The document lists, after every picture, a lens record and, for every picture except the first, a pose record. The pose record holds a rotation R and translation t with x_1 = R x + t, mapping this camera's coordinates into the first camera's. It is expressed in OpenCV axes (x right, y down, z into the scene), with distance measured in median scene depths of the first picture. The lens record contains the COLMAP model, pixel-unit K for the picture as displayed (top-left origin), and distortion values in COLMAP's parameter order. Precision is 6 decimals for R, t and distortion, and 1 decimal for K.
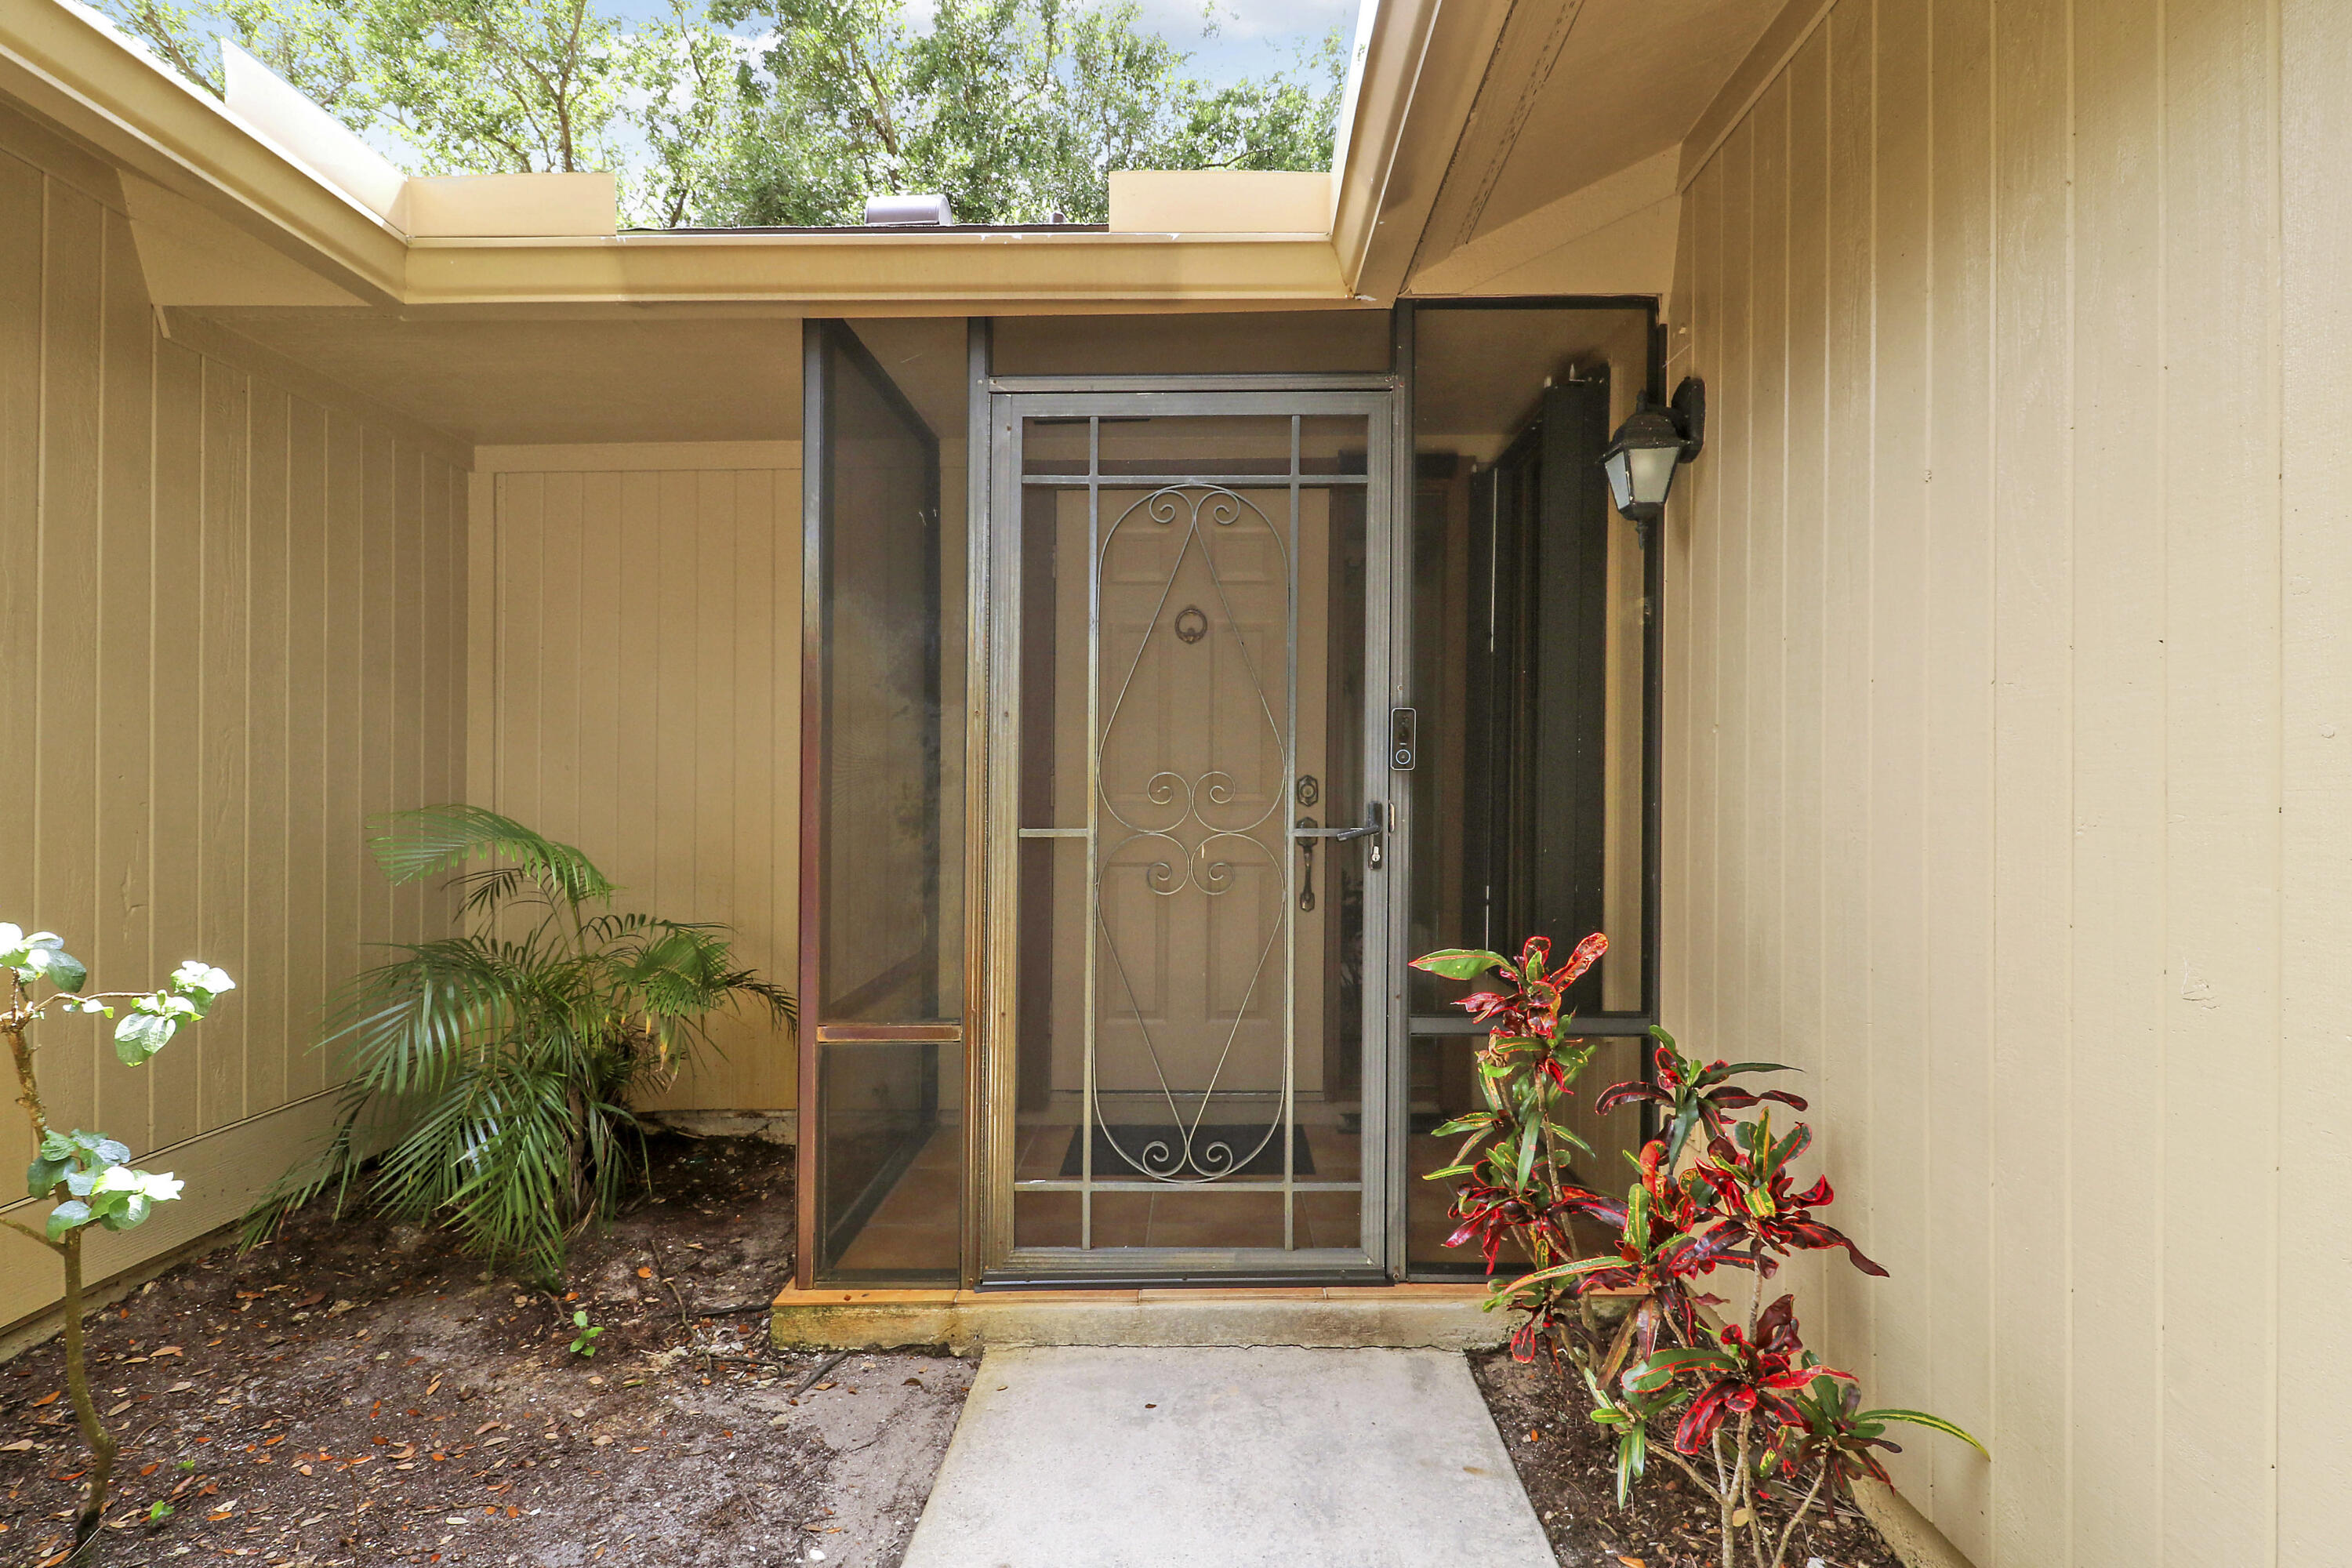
lens RADIAL K [[1093.9, 0, 1178.2], [0, 1093.9, 781.7], [0, 0, 1]] dist [0.001250, -0.013582]
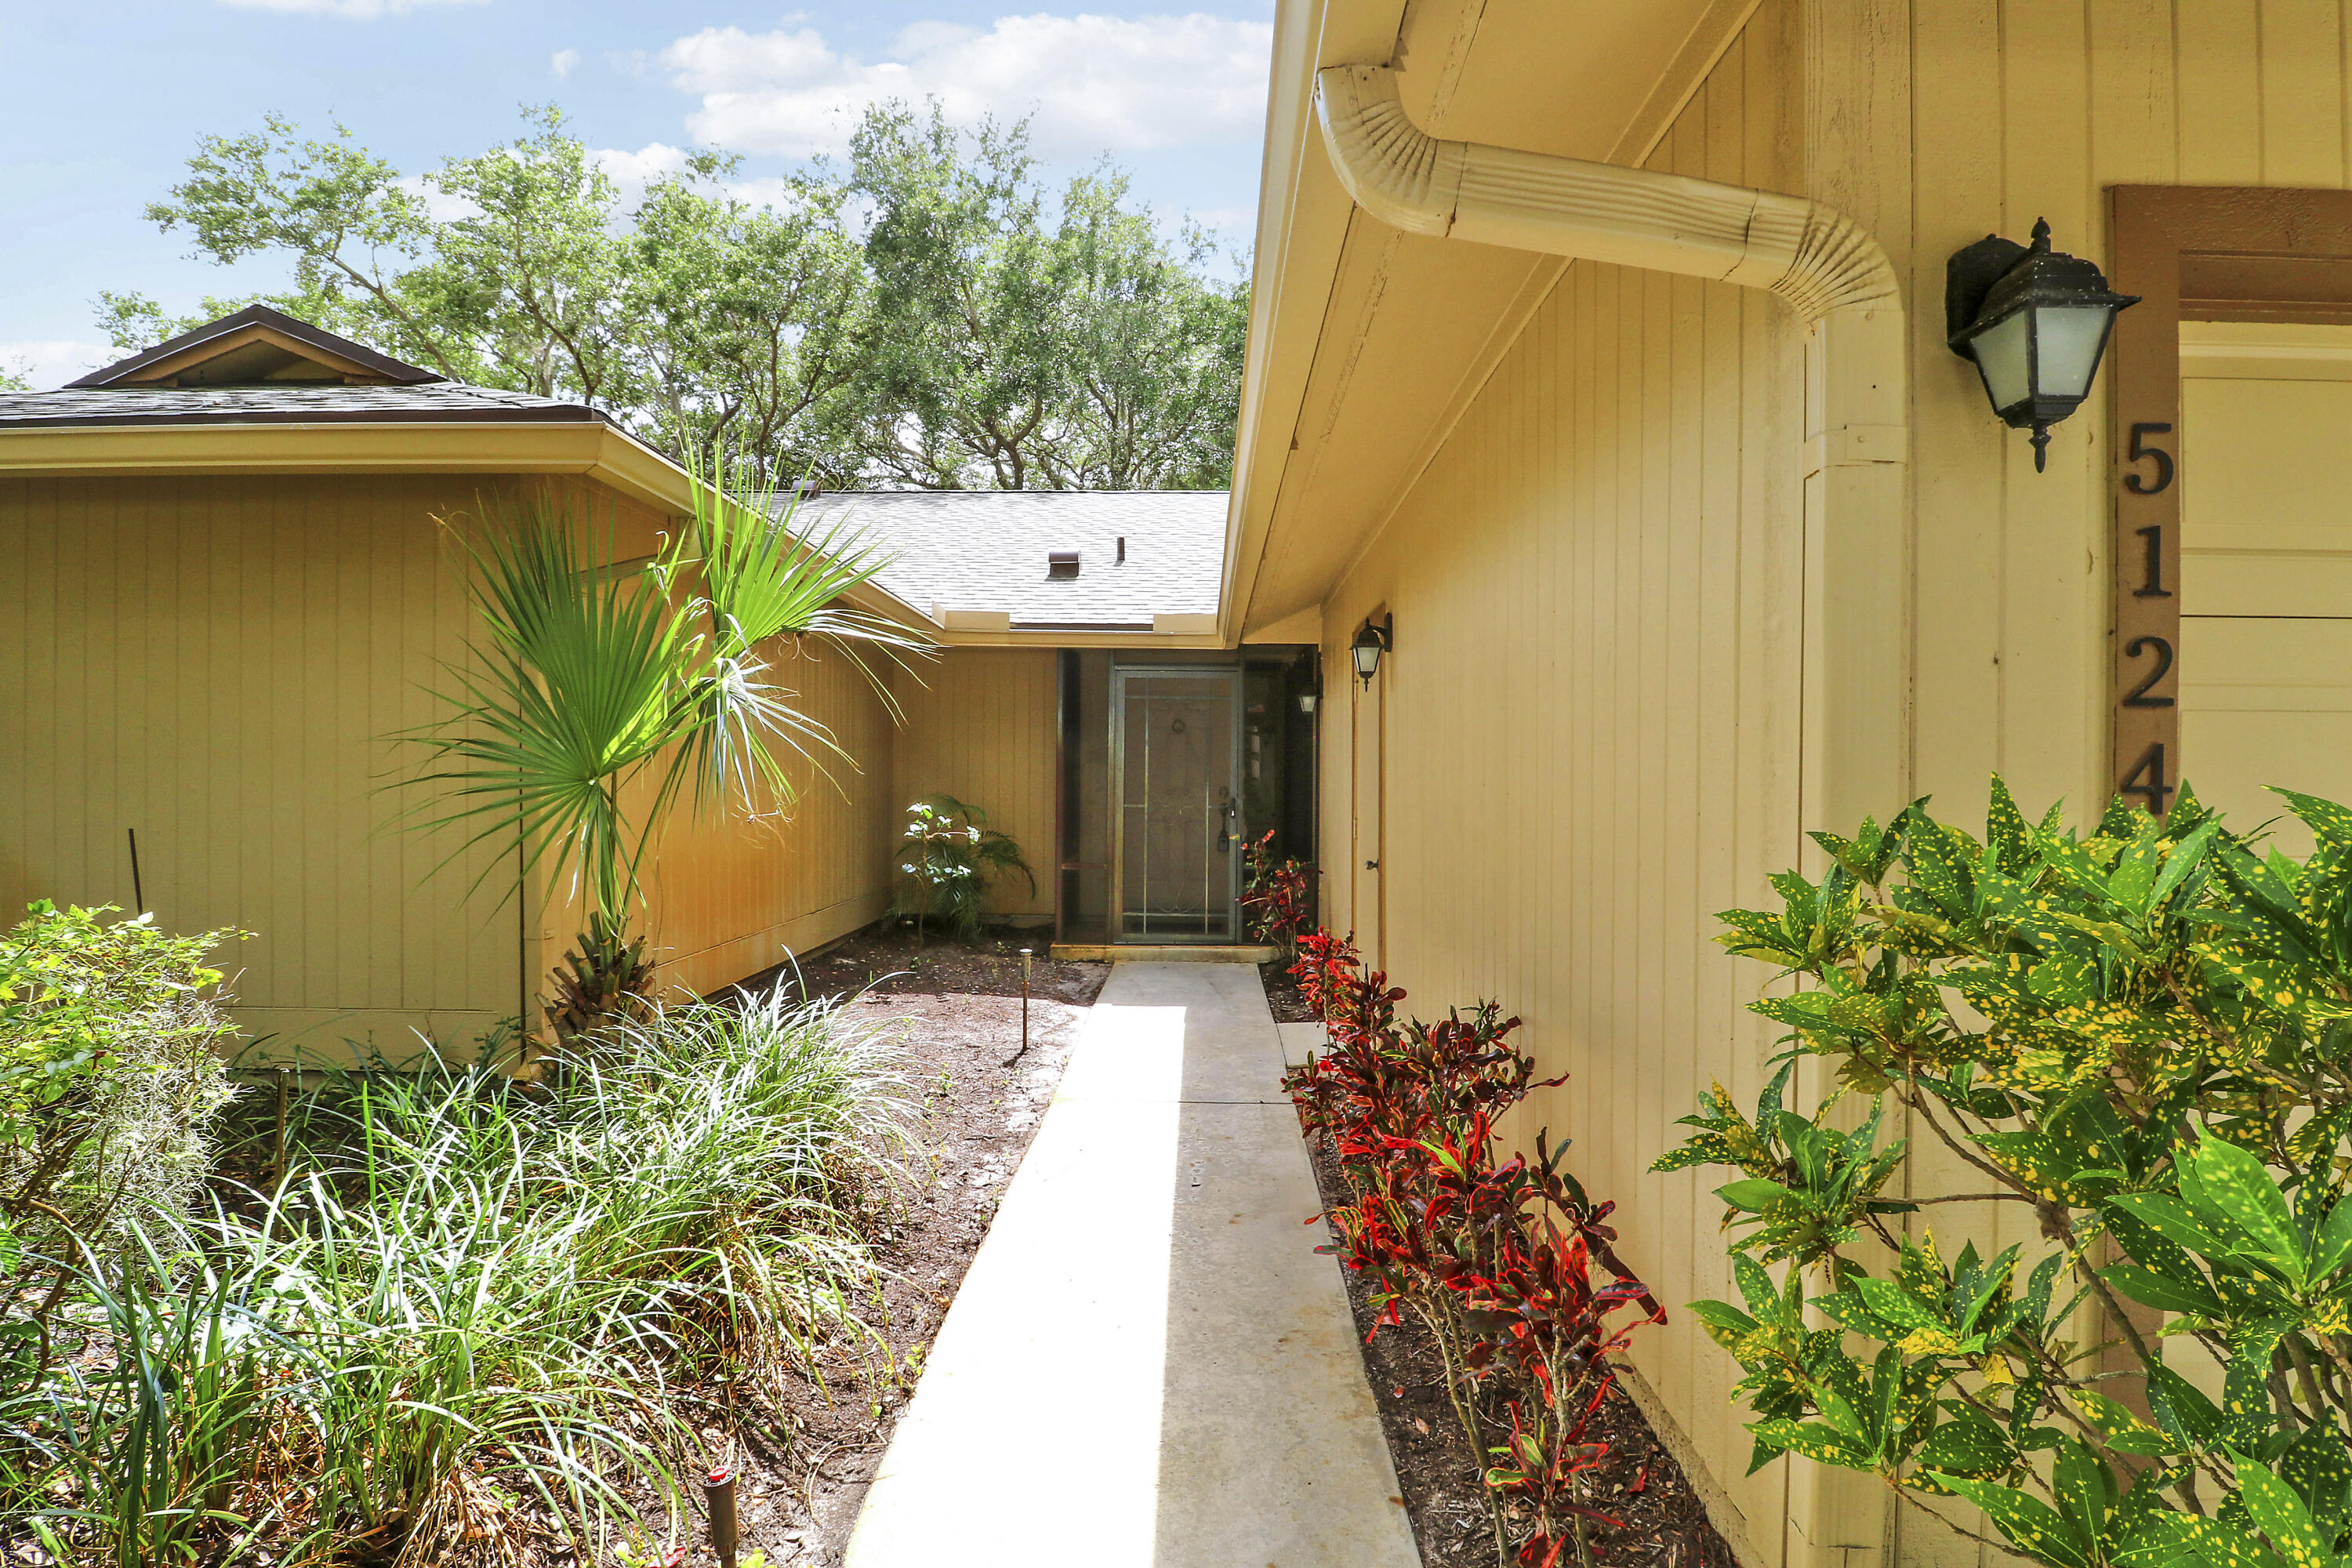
lens RADIAL K [[1093.9, 0, 1178.2], [0, 1093.9, 781.7], [0, 0, 1]] dist [0.001250, -0.013582]
pose [[0.999968, 0.003849, 0.006963, -0.006778], [-0.003953, 0.999878, 0.015087, -0.079213], [-0.006904, -0.015114, 0.999862, -2.267376]]
